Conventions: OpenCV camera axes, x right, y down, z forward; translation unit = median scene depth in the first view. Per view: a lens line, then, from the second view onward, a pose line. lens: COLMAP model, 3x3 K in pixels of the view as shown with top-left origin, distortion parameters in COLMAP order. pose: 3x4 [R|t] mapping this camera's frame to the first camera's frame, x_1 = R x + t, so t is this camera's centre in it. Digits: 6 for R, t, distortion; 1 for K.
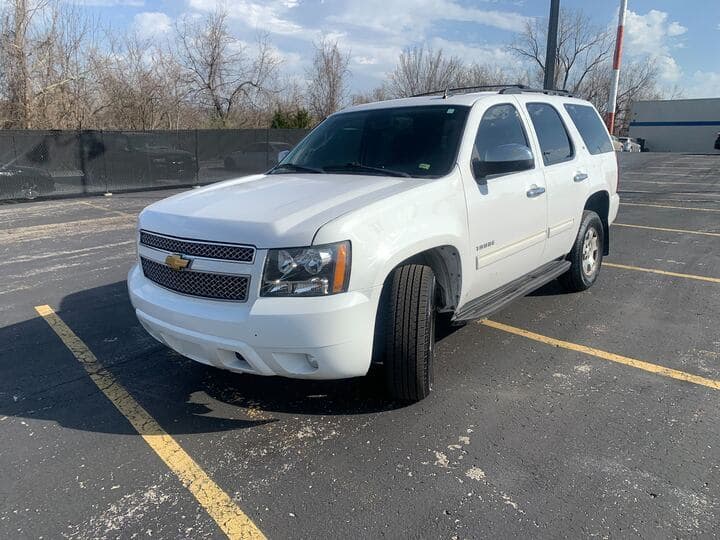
lens RADIAL K [[539.6, 0, 363.8], [0, 539.6, 269.2], [0, 0, 1]] dist [0.008721, -0.002061]
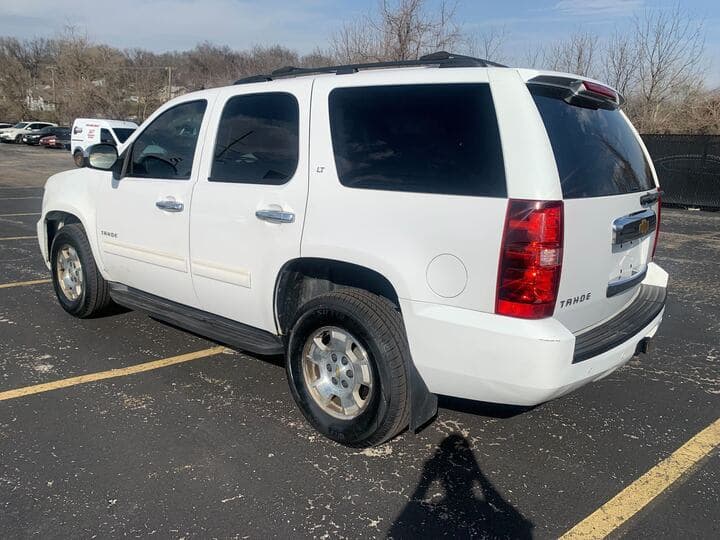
lens RADIAL K [[539.6, 0, 363.8], [0, 539.6, 269.2], [0, 0, 1]] dist [0.008721, -0.002061]
pose [[0.021889, 0.249638, -0.968092, 0.216740], [-0.263587, 0.935504, 0.235275, -0.061022], [0.964387, 0.250026, 0.086278, 0.232764]]
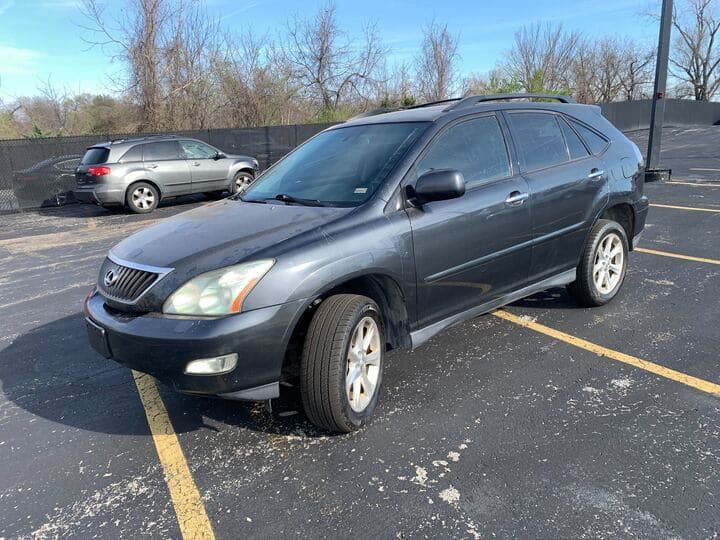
lens RADIAL K [[539.6, 0, 363.8], [0, 539.6, 269.2], [0, 0, 1]] dist [0.008721, -0.002061]
pose [[0.977069, 0.009437, -0.212713, 0.028945], [-0.004661, 0.999726, 0.022943, -0.003533], [0.212872, -0.021426, 0.976845, 0.007609]]
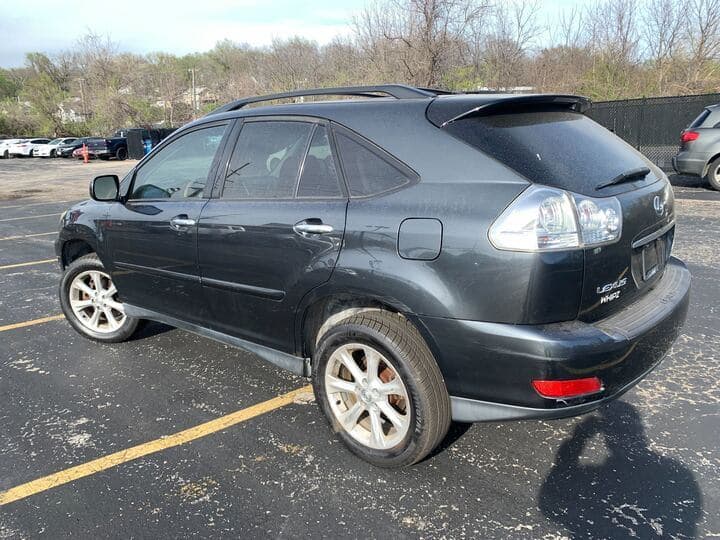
lens RADIAL K [[540.1, 0, 360.0], [0, 540.1, 270.0], [0, 0, 1]] dist [0.008866, -0.002429]
pose [[-0.026326, 0.271928, -0.961957, 0.177746], [-0.186437, 0.944072, 0.271974, -0.056429], [0.982114, 0.186504, 0.025844, 0.217108]]
